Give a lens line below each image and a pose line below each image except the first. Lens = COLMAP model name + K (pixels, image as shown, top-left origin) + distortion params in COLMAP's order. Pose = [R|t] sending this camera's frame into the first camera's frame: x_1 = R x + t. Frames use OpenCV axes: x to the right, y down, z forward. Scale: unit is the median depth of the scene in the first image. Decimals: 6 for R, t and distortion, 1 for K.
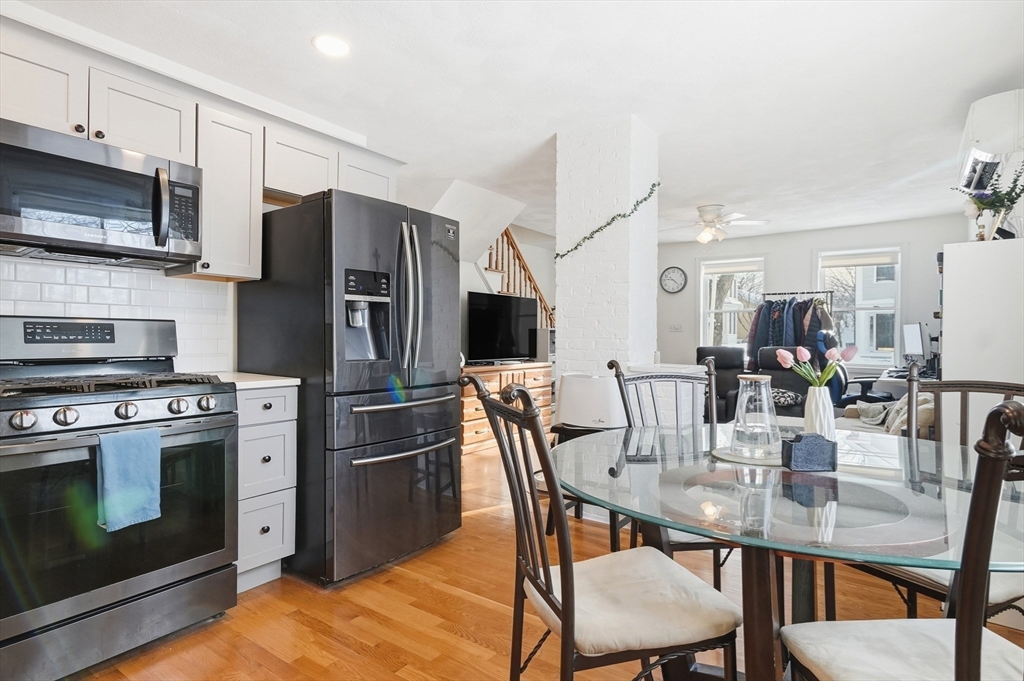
lens RADIAL K [[525.5, 0, 506.3], [0, 525.5, 333.4], [0, 0, 1]] dist [0.001368, 0.000380]
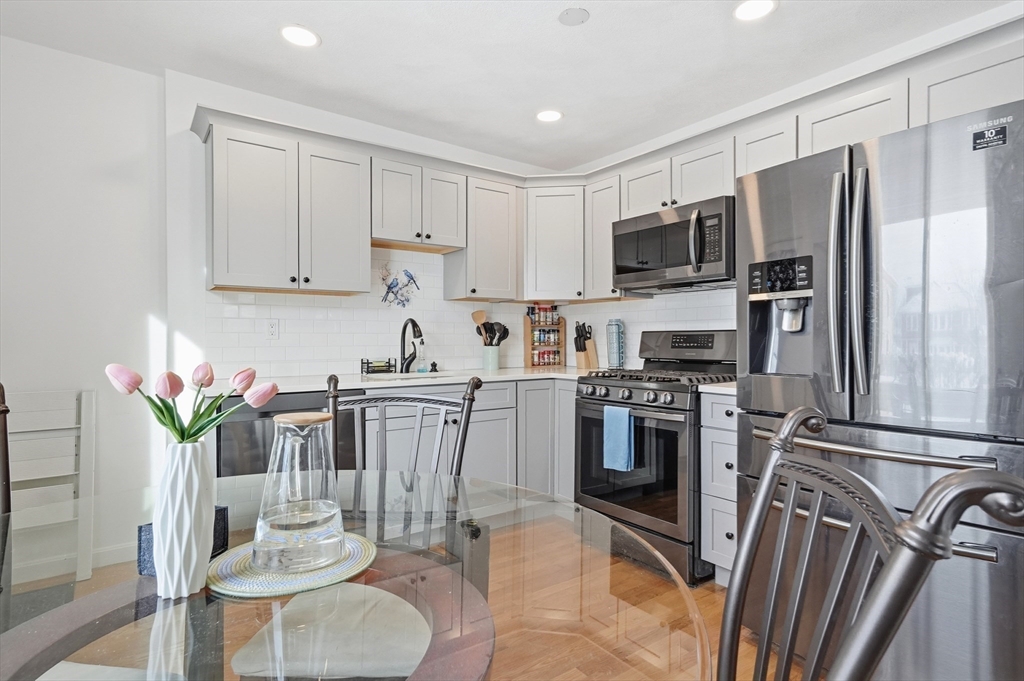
lens RADIAL K [[525.5, 0, 504.3], [0, 525.5, 338.5], [0, 0, 1]] dist [0.001368, 0.000380]
pose [[-0.323147, -0.010260, -0.946293, 0.627049], [0.001854, 0.999932, -0.011474, 0.006102], [0.946347, -0.005462, -0.323106, 0.894806]]
